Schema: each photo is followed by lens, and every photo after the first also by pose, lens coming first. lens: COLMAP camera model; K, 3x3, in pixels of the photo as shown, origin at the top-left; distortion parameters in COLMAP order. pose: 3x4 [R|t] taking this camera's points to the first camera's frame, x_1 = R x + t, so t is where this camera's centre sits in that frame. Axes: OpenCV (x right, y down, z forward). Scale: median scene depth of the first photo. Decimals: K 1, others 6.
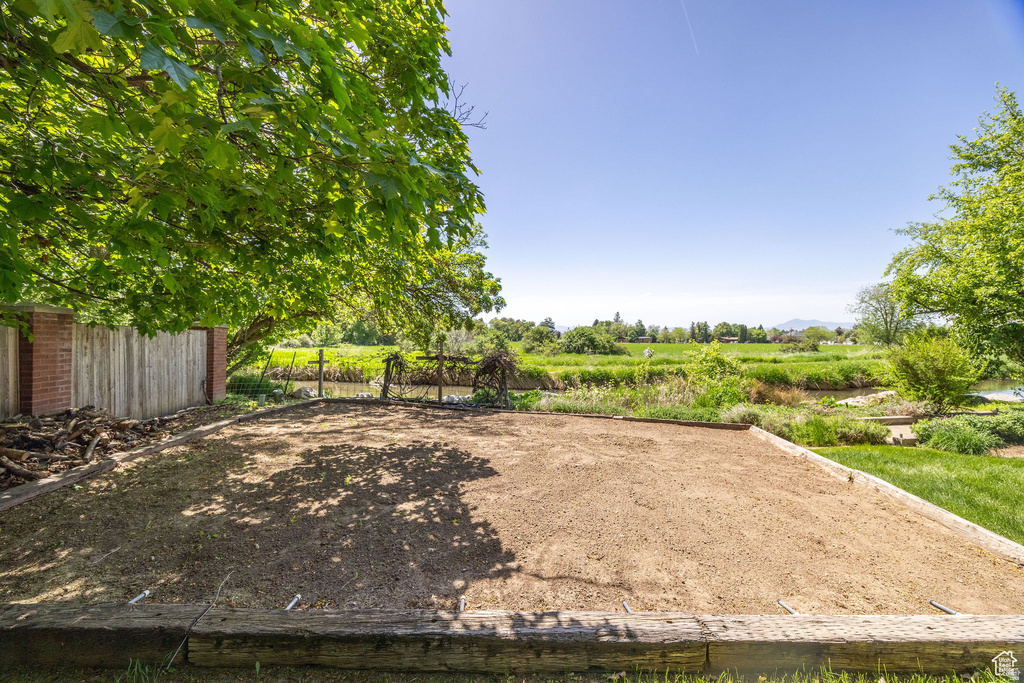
lens RADIAL K [[399.8, 0, 512.0], [0, 399.8, 341.5], [0, 0, 1]] dist [0.000155, 0.000059]
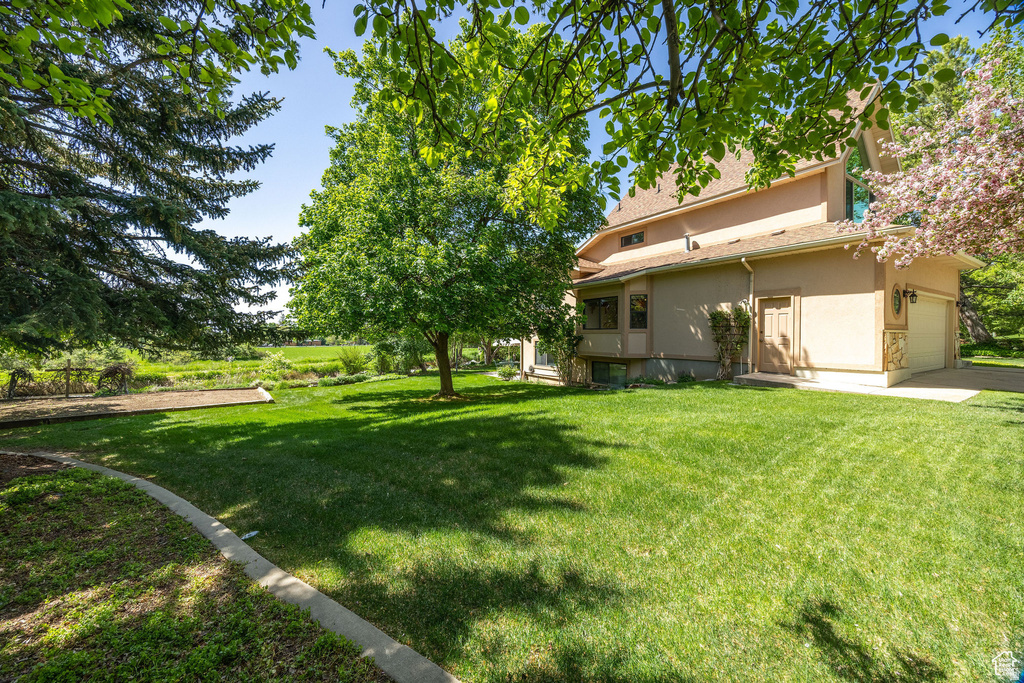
lens RADIAL K [[399.8, 0, 512.0], [0, 399.8, 341.5], [0, 0, 1]] dist [0.000155, 0.000059]
pose [[0.723220, -0.022695, 0.690244, 0.004422], [0.023347, 0.999692, 0.008407, -0.047948], [-0.690223, 0.010035, 0.723527, -1.458955]]
